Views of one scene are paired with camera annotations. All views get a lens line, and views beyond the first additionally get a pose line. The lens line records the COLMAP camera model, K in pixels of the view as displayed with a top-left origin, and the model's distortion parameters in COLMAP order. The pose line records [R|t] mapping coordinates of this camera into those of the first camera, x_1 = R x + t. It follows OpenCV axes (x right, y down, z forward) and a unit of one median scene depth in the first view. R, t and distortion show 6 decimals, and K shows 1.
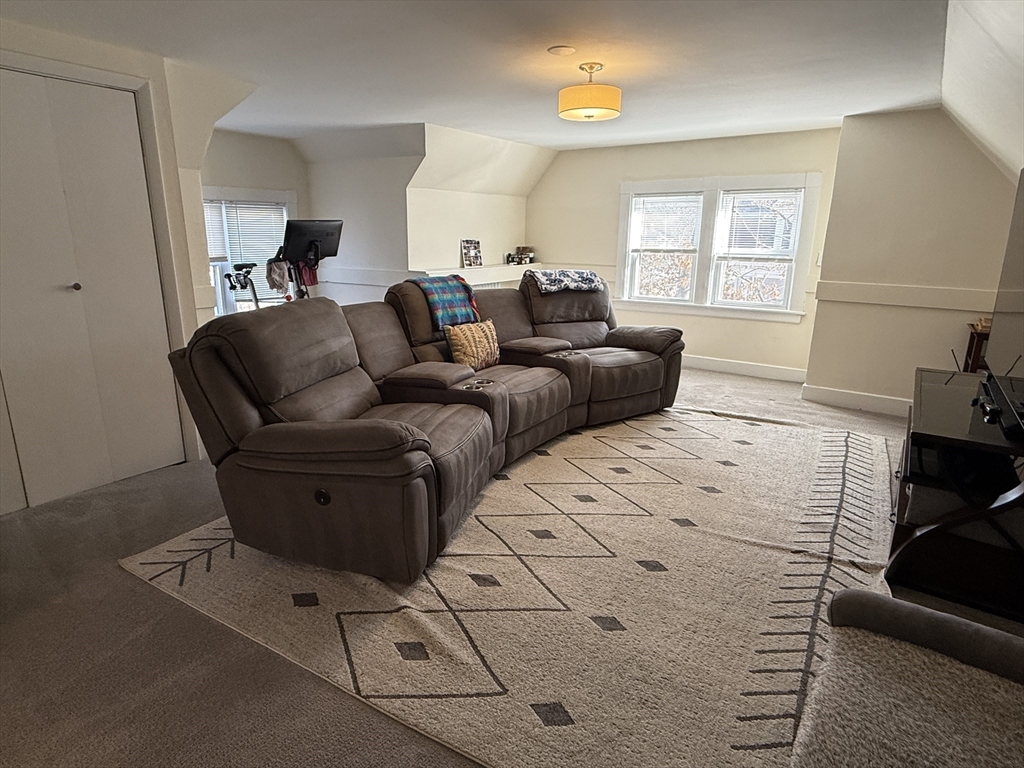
lens RADIAL K [[571.1, 0, 511.7], [0, 571.1, 386.2], [0, 0, 1]] dist [0.003305, -0.002319]
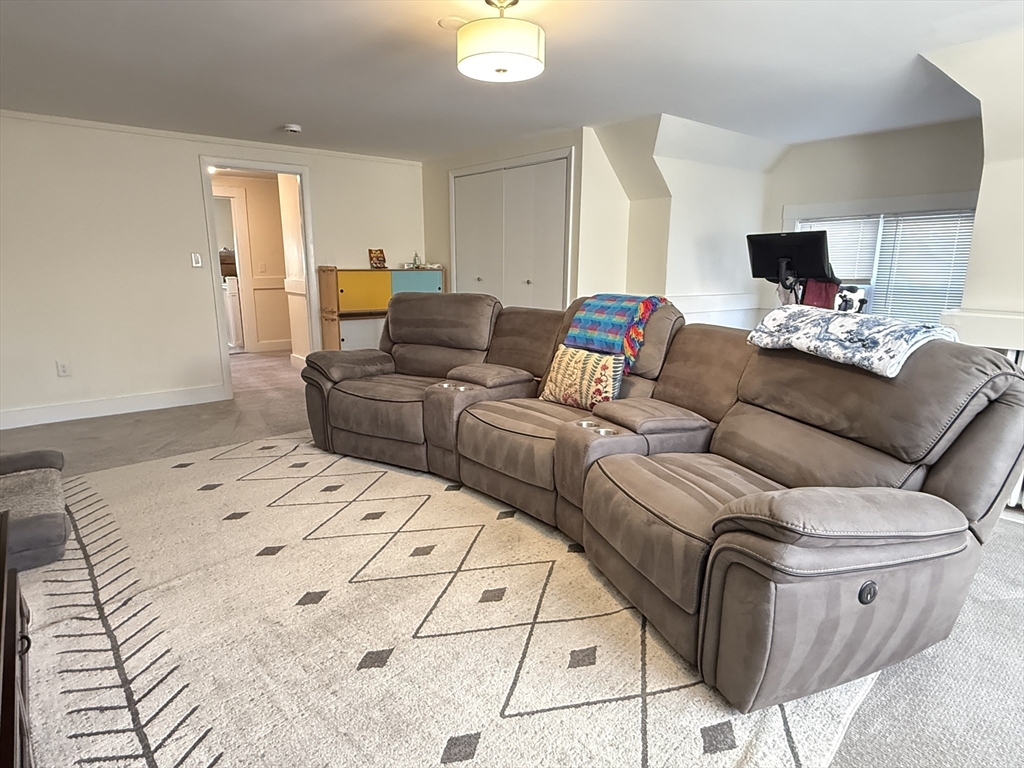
lens RADIAL K [[571.1, 0, 512.7], [0, 571.1, 379.8], [0, 0, 1]] dist [0.003305, -0.002319]
pose [[-0.258942, 0.192047, -0.946608, 0.840161], [-0.249938, 0.933332, 0.257724, -0.290097], [0.932995, 0.303329, -0.193679, 1.205103]]
